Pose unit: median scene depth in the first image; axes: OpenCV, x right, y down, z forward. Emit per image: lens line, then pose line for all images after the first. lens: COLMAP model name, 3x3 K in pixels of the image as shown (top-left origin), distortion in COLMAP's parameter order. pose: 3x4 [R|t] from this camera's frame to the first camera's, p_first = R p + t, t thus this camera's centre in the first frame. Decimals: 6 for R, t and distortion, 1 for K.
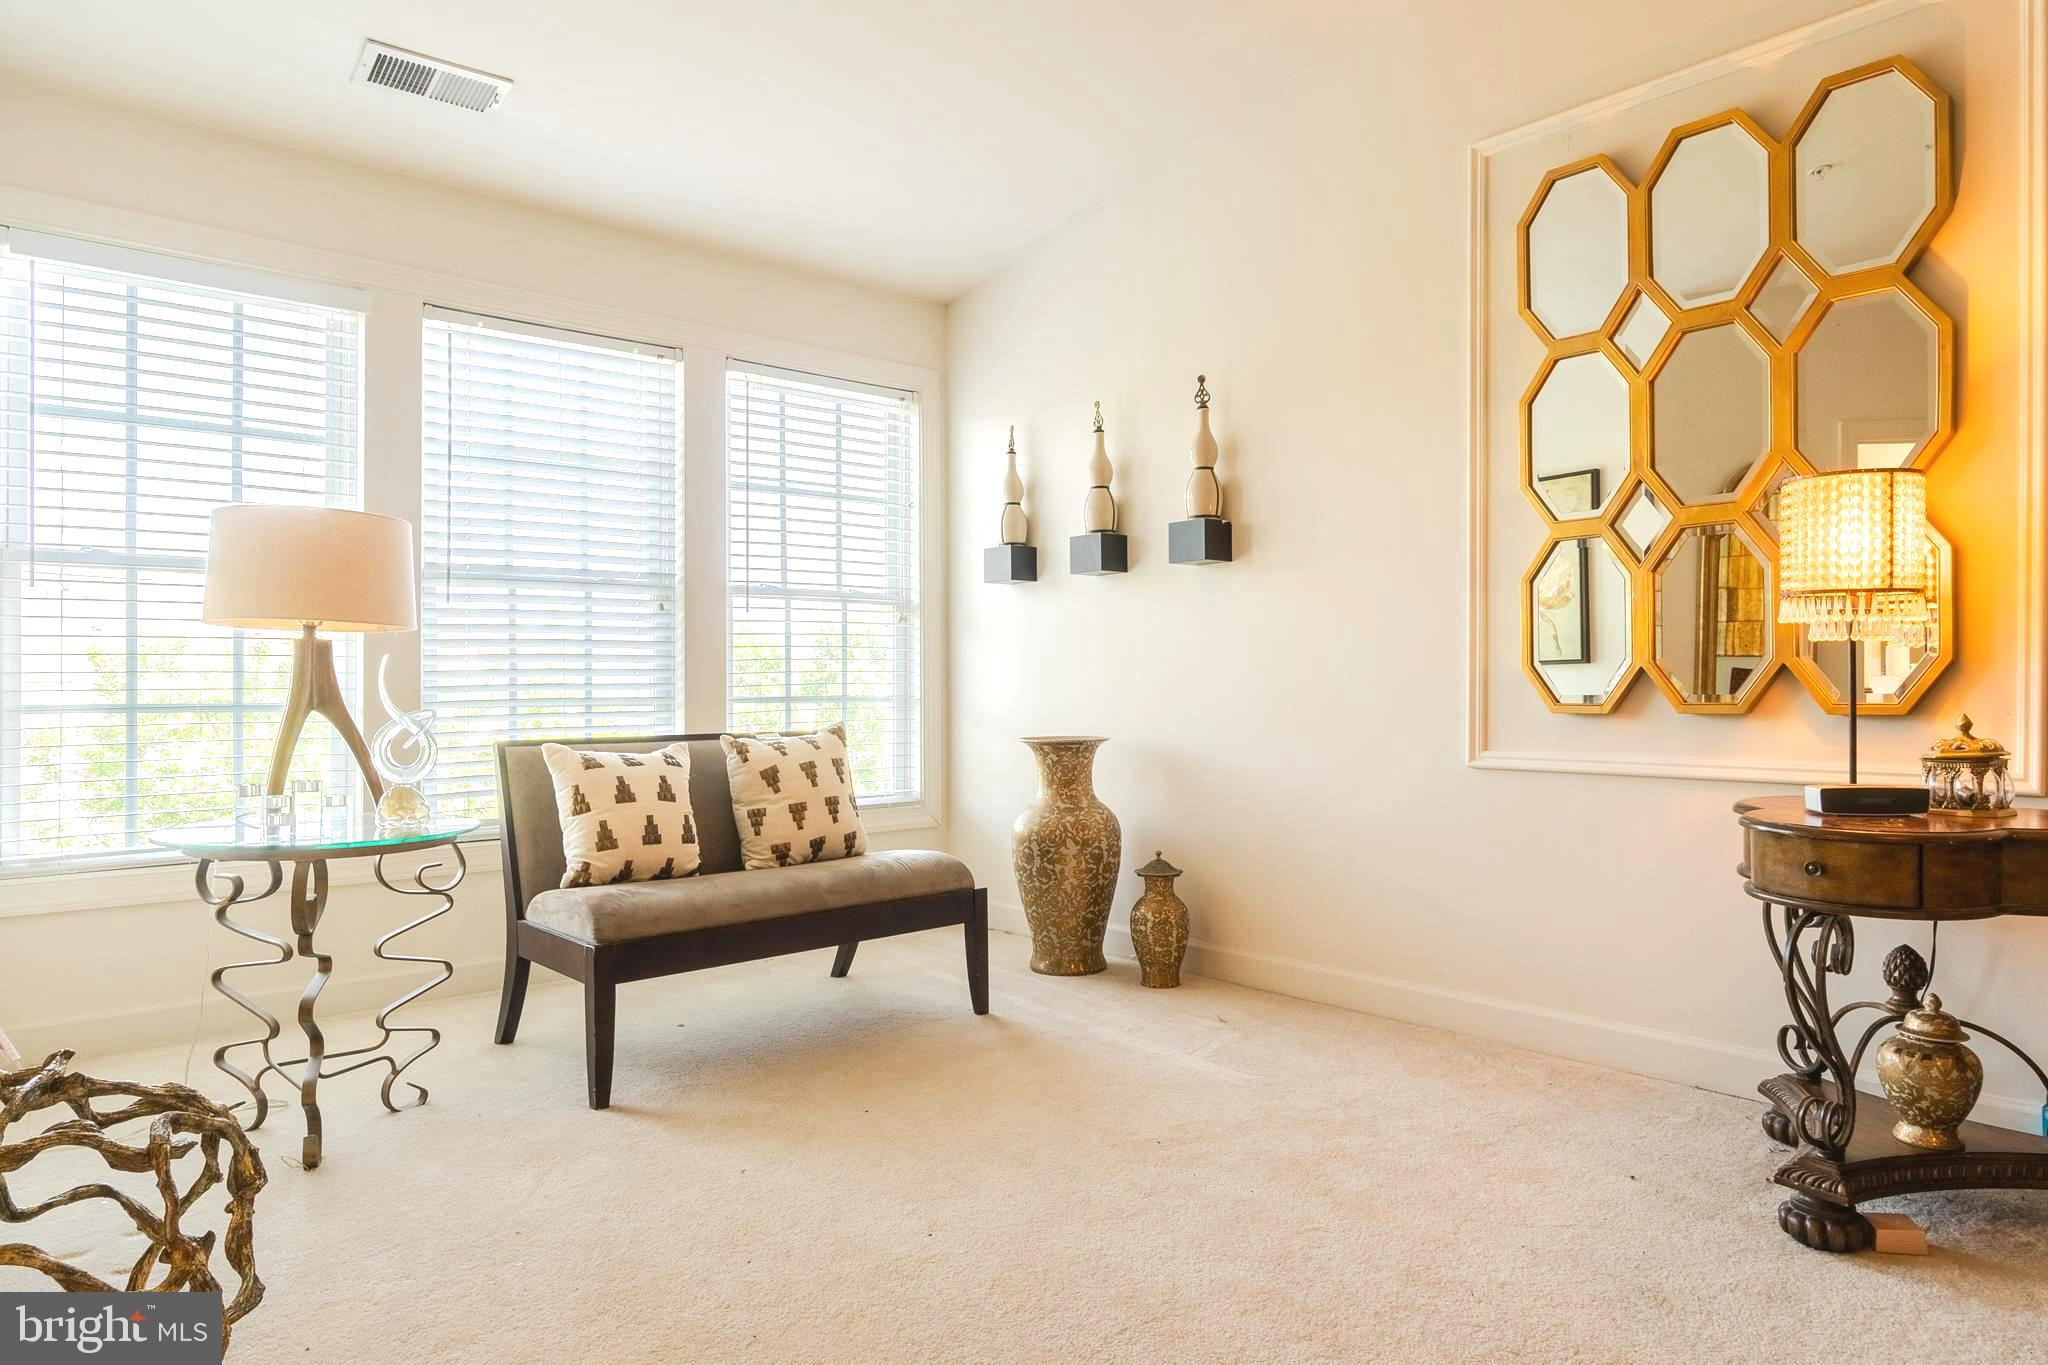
lens RADIAL K [[1234.8, 0, 1024.0], [0, 1234.8, 682.5], [0, 0, 1]] dist [0.000403, -0.000241]
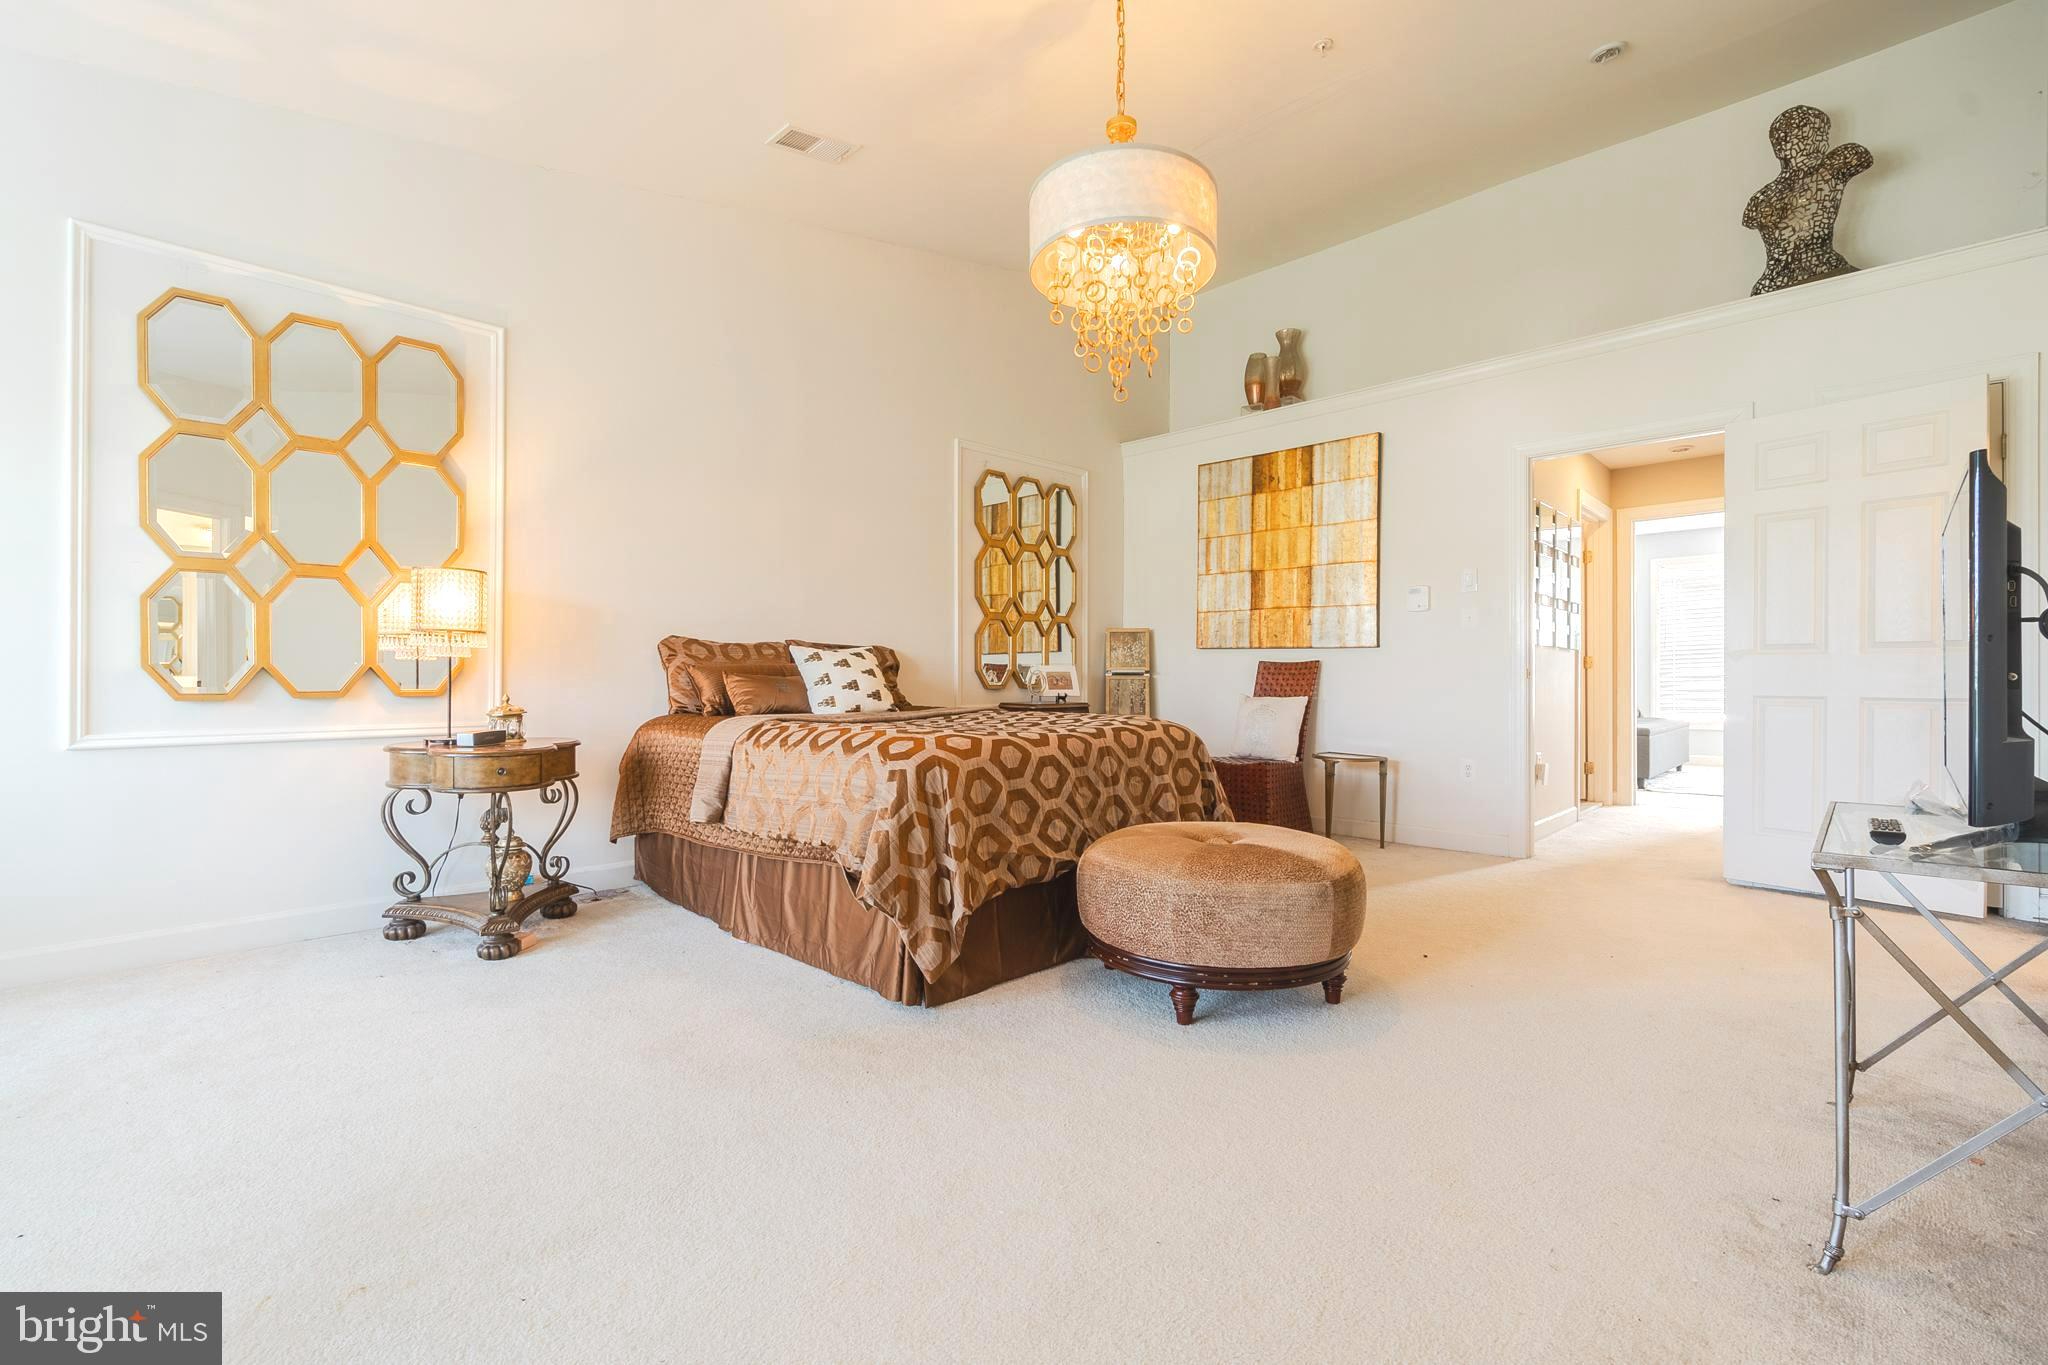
lens RADIAL K [[873.7, 0, 1024.0], [0, 873.7, 682.5], [0, 0, 1]] dist [-0.000531, -0.000192]
pose [[-0.043106, -0.001032, 0.999070, -0.617509], [-0.004212, 0.999991, 0.000851, 0.000227], [-0.999062, -0.004172, -0.043110, 0.157736]]
